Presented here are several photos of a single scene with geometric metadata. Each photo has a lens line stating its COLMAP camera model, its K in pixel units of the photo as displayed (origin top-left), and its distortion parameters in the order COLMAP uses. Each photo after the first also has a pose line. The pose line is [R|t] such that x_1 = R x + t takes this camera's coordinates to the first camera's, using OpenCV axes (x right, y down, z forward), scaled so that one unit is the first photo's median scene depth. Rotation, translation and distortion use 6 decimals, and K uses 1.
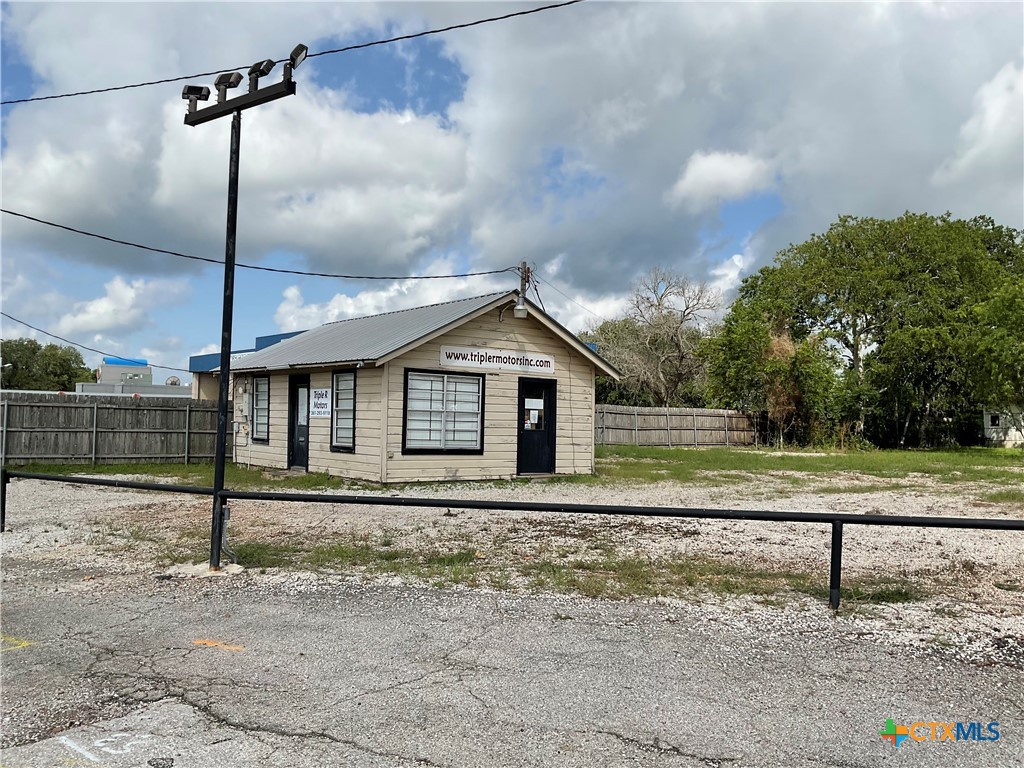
lens RADIAL K [[849.3, 0, 512.0], [0, 849.3, 384.0], [0, 0, 1]] dist [0.122924, -0.249558]
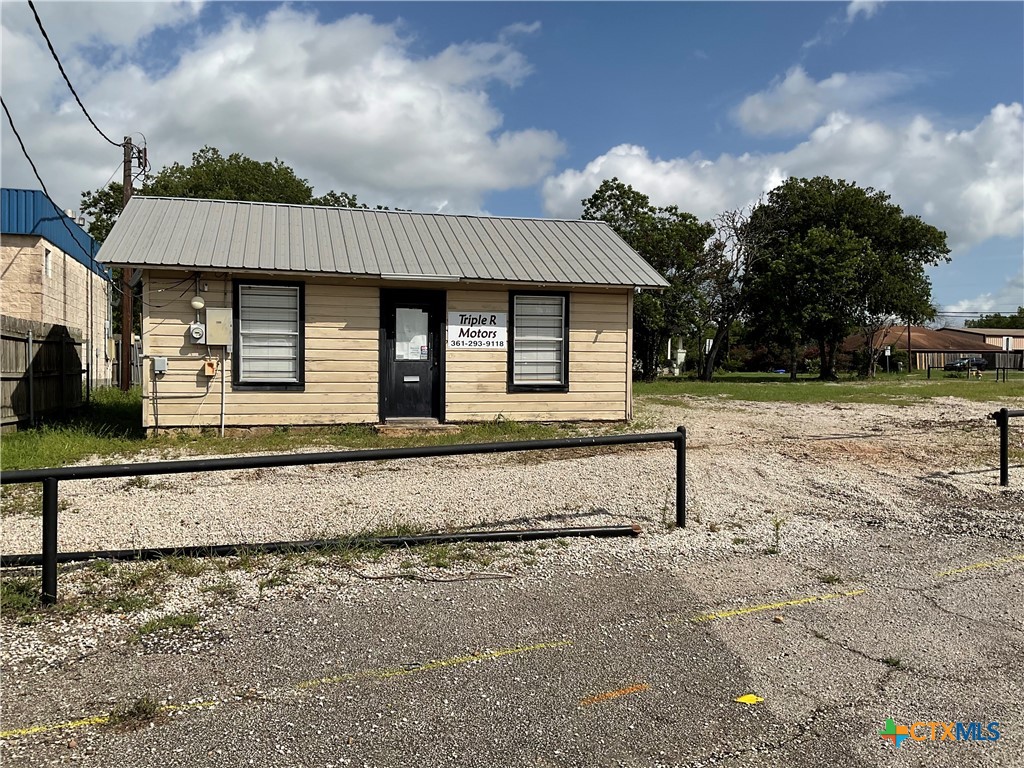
lens RADIAL K [[849.3, 0, 512.0], [0, 849.3, 384.0], [0, 0, 1]] dist [0.122924, -0.249558]
pose [[0.360048, -0.032031, 0.932384, -0.973968], [-0.037419, 0.998110, 0.048738, 0.033402], [-0.932183, -0.052437, 0.358170, 0.729375]]
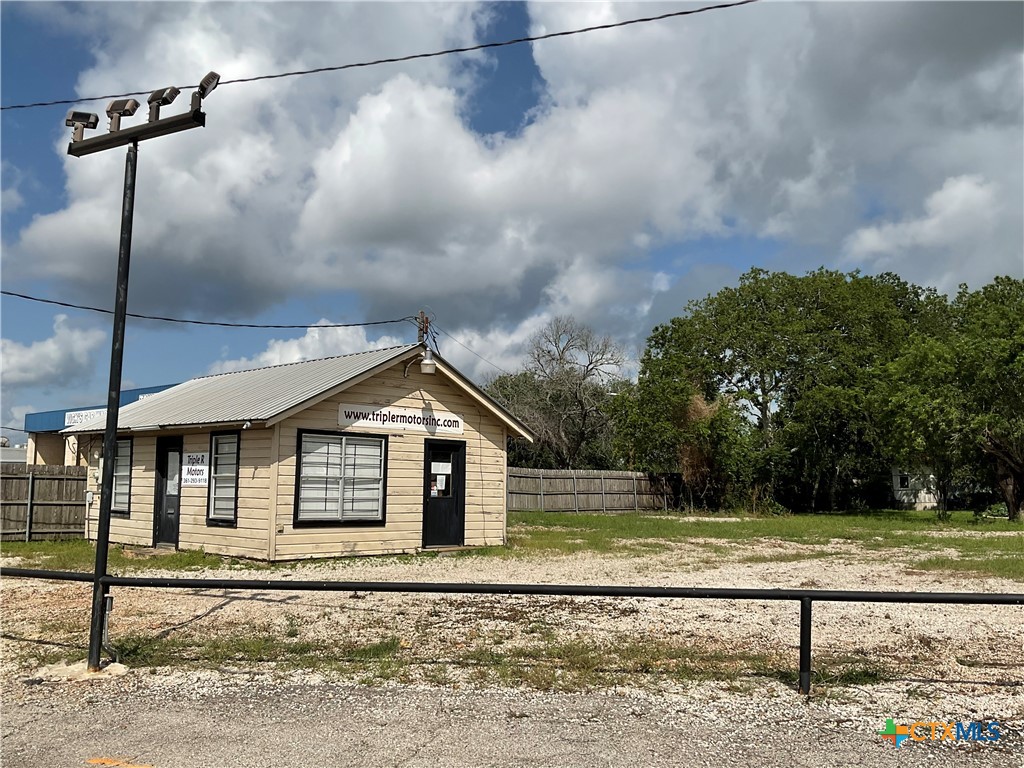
lens RADIAL K [[927.6, 0, 512.0], [0, 927.6, 384.0], [0, 0, 1]] dist [0.122867, -0.260567]
pose [[0.992012, 0.006103, 0.125997, -0.025851], [0.001920, 0.997983, -0.063459, -0.003332], [-0.126131, 0.063194, 0.989999, 0.005106]]
